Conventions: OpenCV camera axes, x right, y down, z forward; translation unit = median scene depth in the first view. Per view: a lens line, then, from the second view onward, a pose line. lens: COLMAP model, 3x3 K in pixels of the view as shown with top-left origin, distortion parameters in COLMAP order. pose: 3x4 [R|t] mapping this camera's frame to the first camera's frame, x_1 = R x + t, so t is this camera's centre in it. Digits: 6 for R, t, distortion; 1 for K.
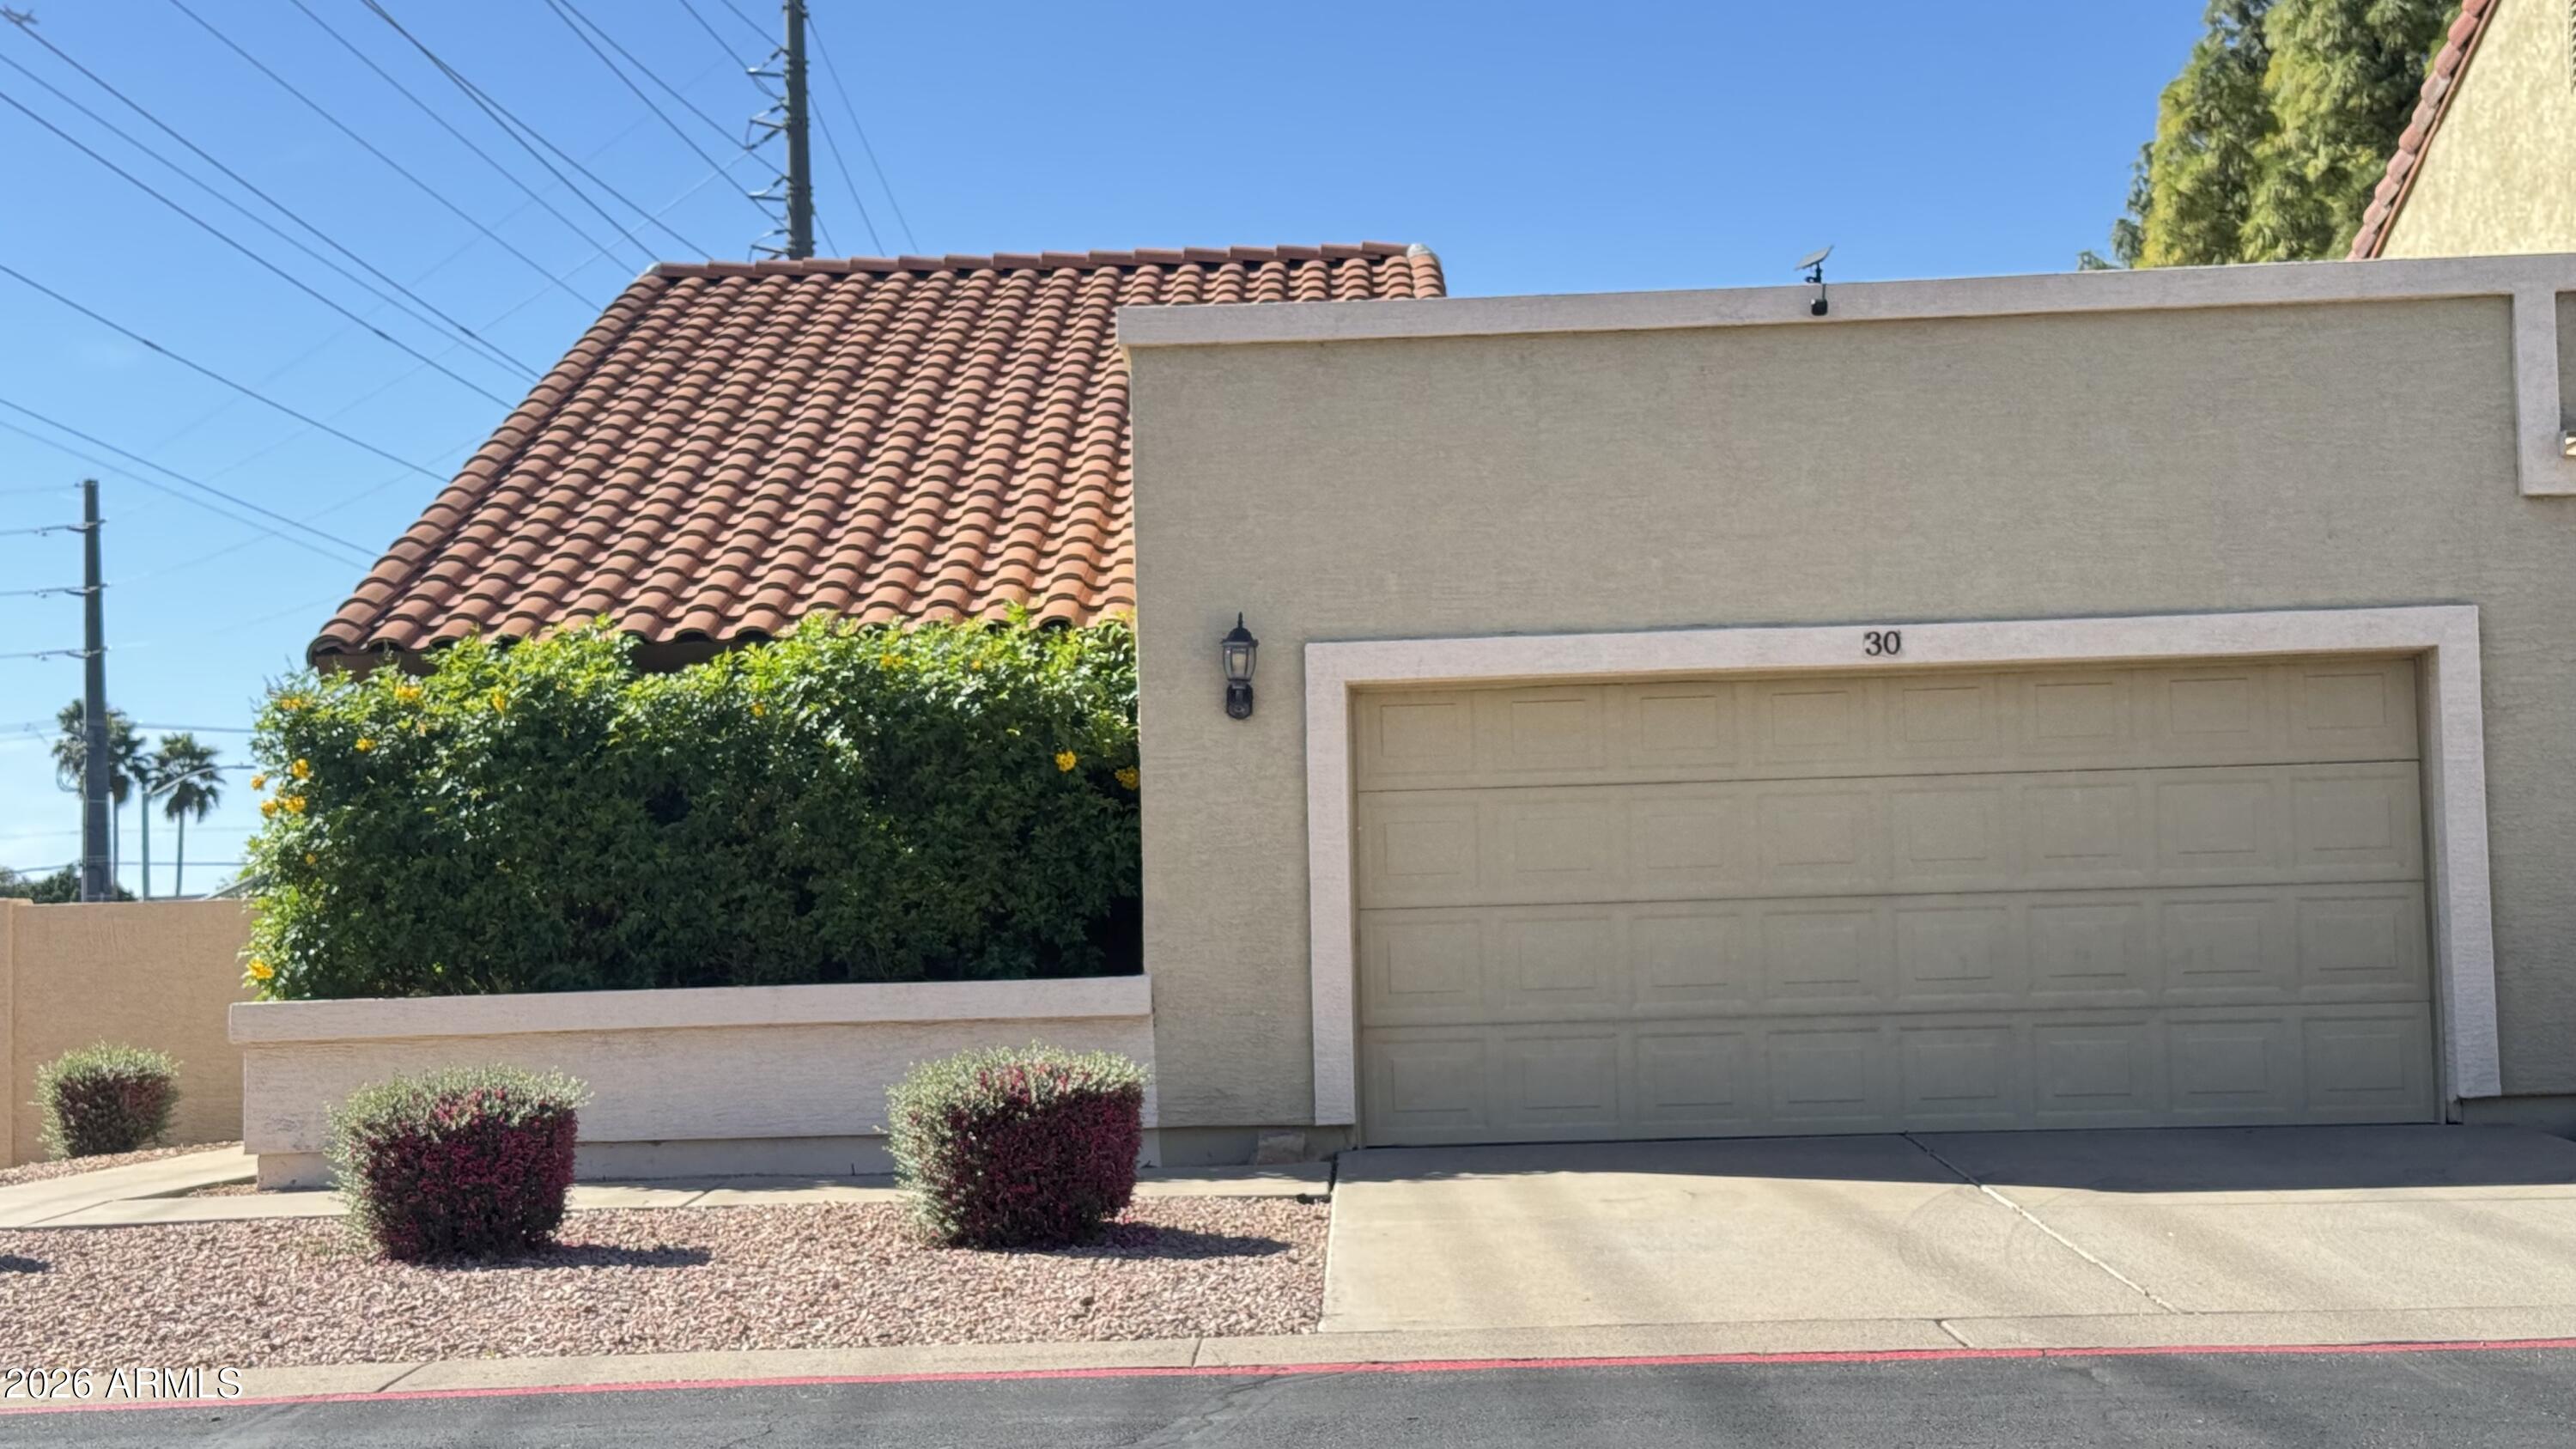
lens RADIAL K [[3462.0, 0, 1288.0], [0, 3462.0, 724.5], [0, 0, 1]] dist [0.120398, -0.028772]
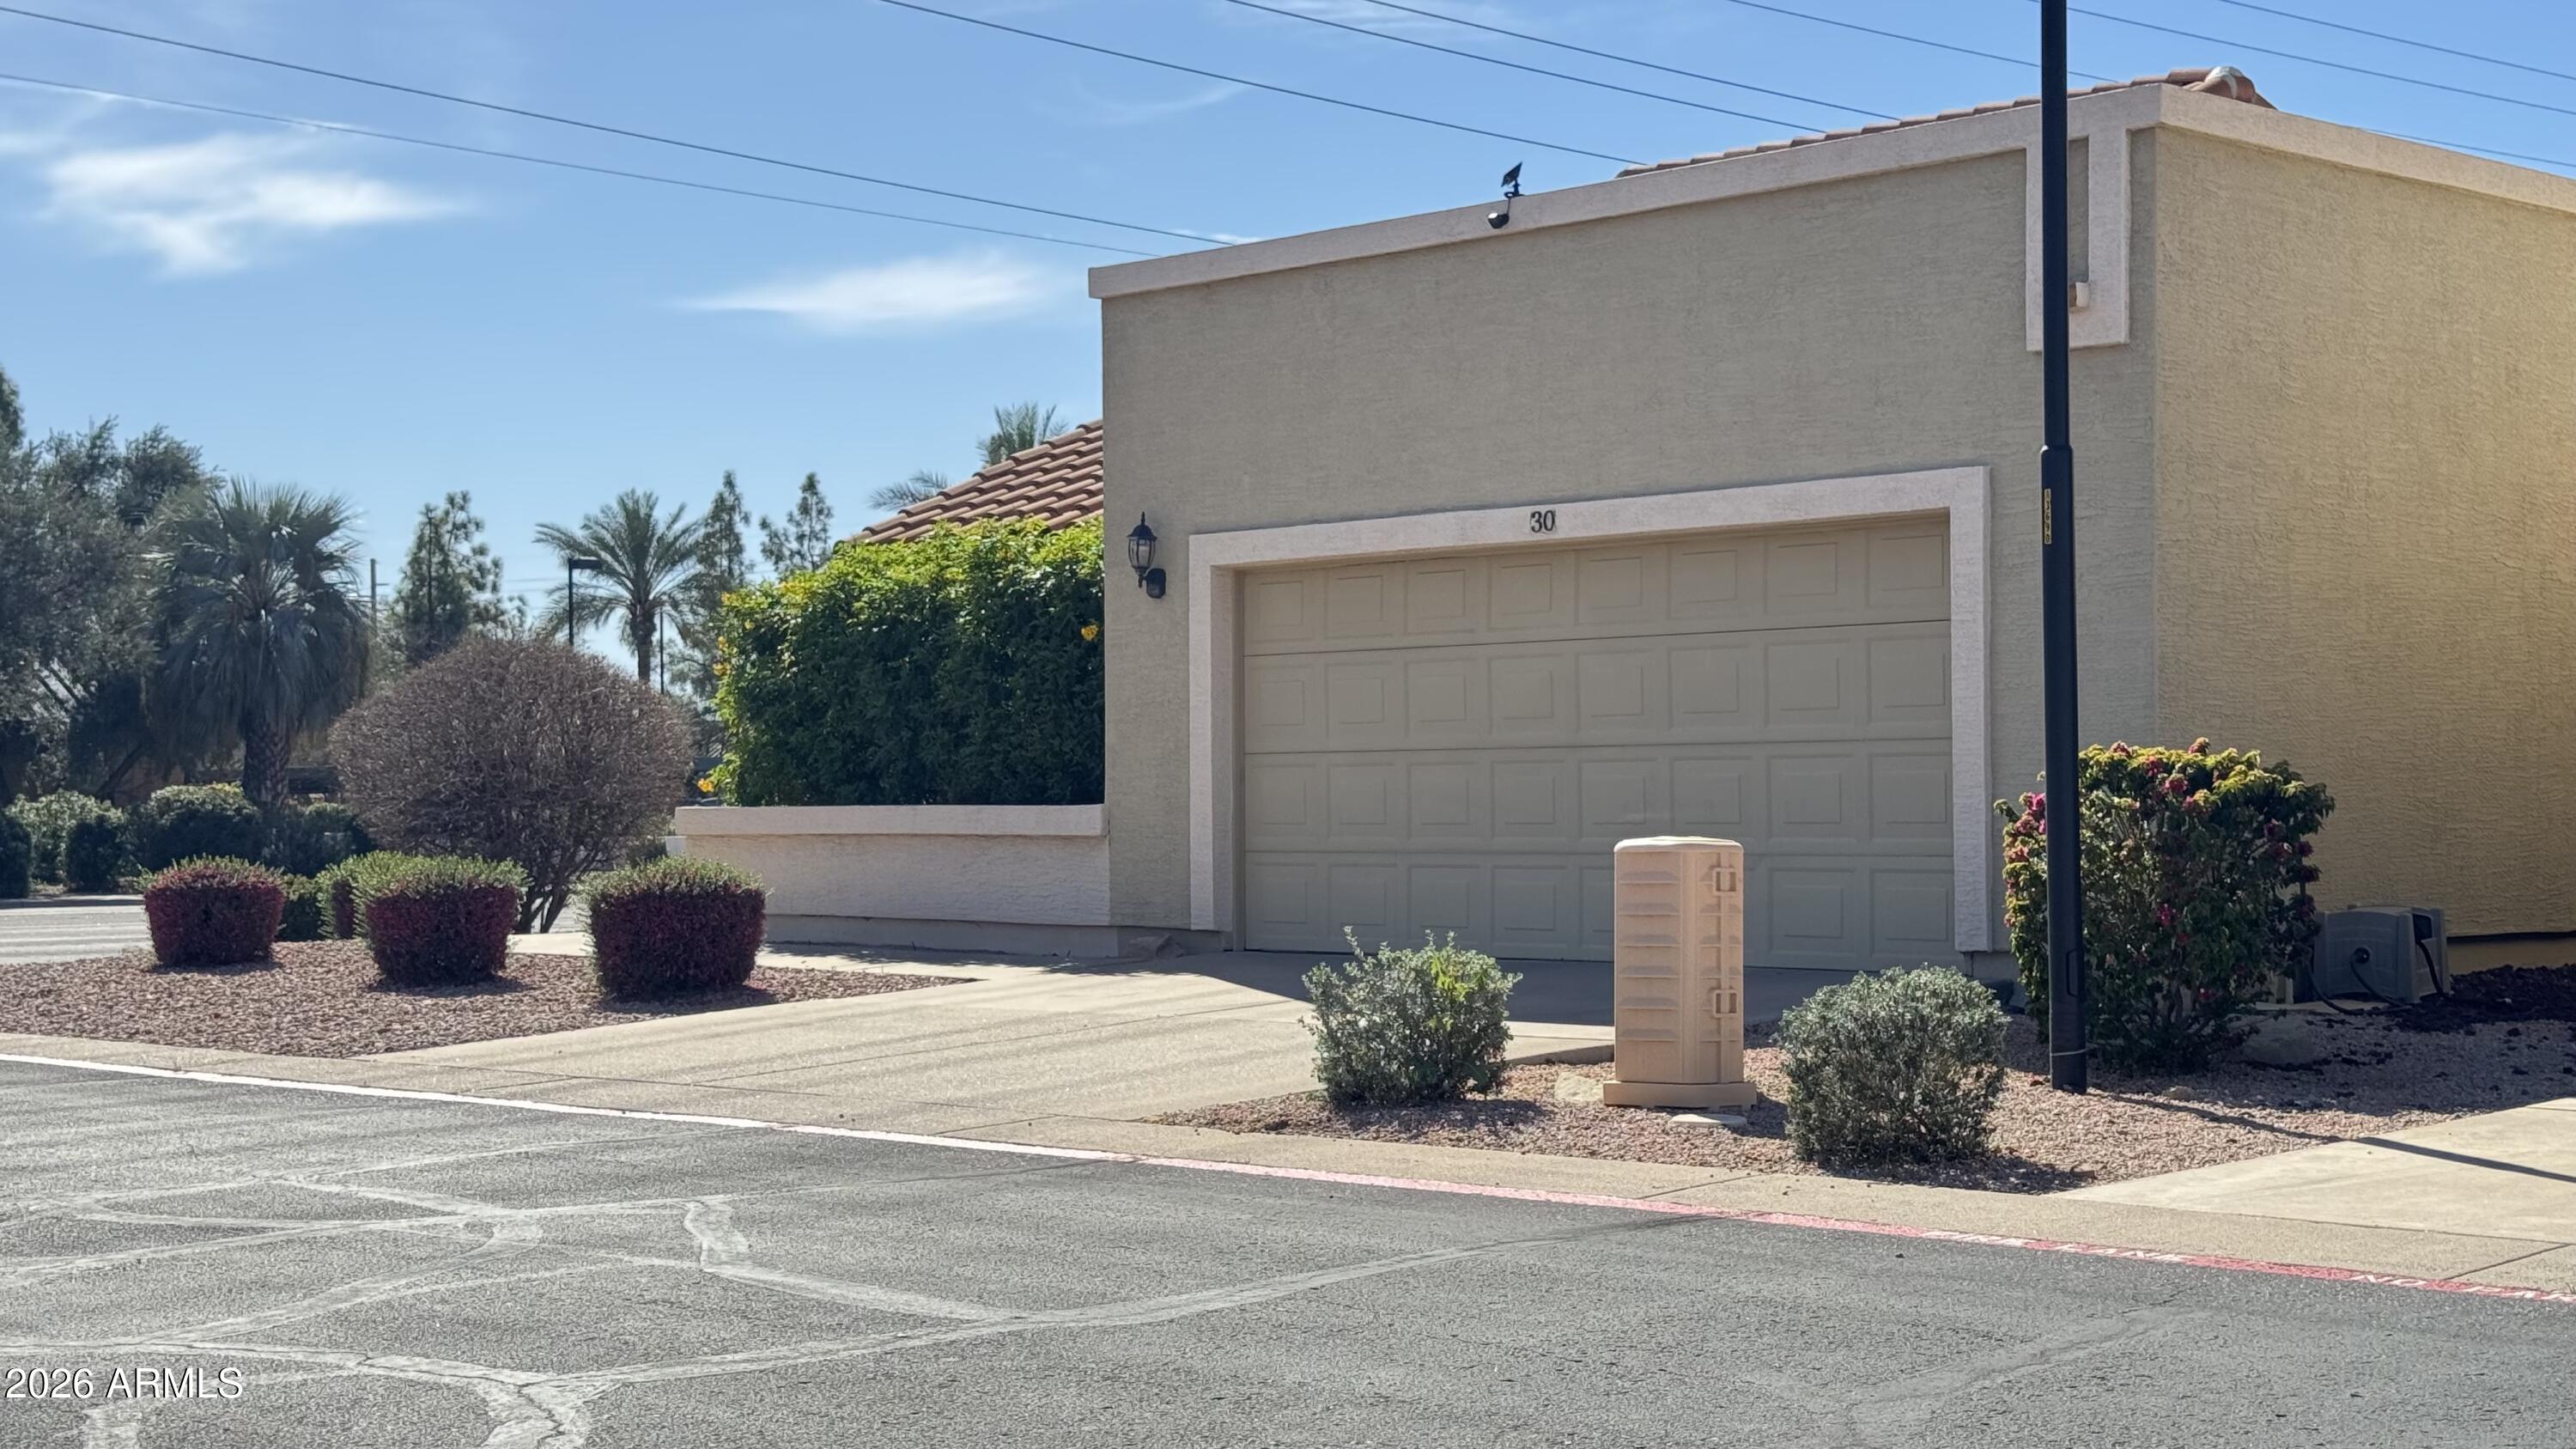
lens RADIAL K [[3462.0, 0, 1288.0], [0, 3462.0, 724.5], [0, 0, 1]] dist [0.120398, -0.028772]
pose [[0.745334, 0.006273, -0.666662, 0.845647], [0.035023, 0.998207, 0.048549, -0.015134], [0.665771, -0.059534, 0.743778, 0.116213]]
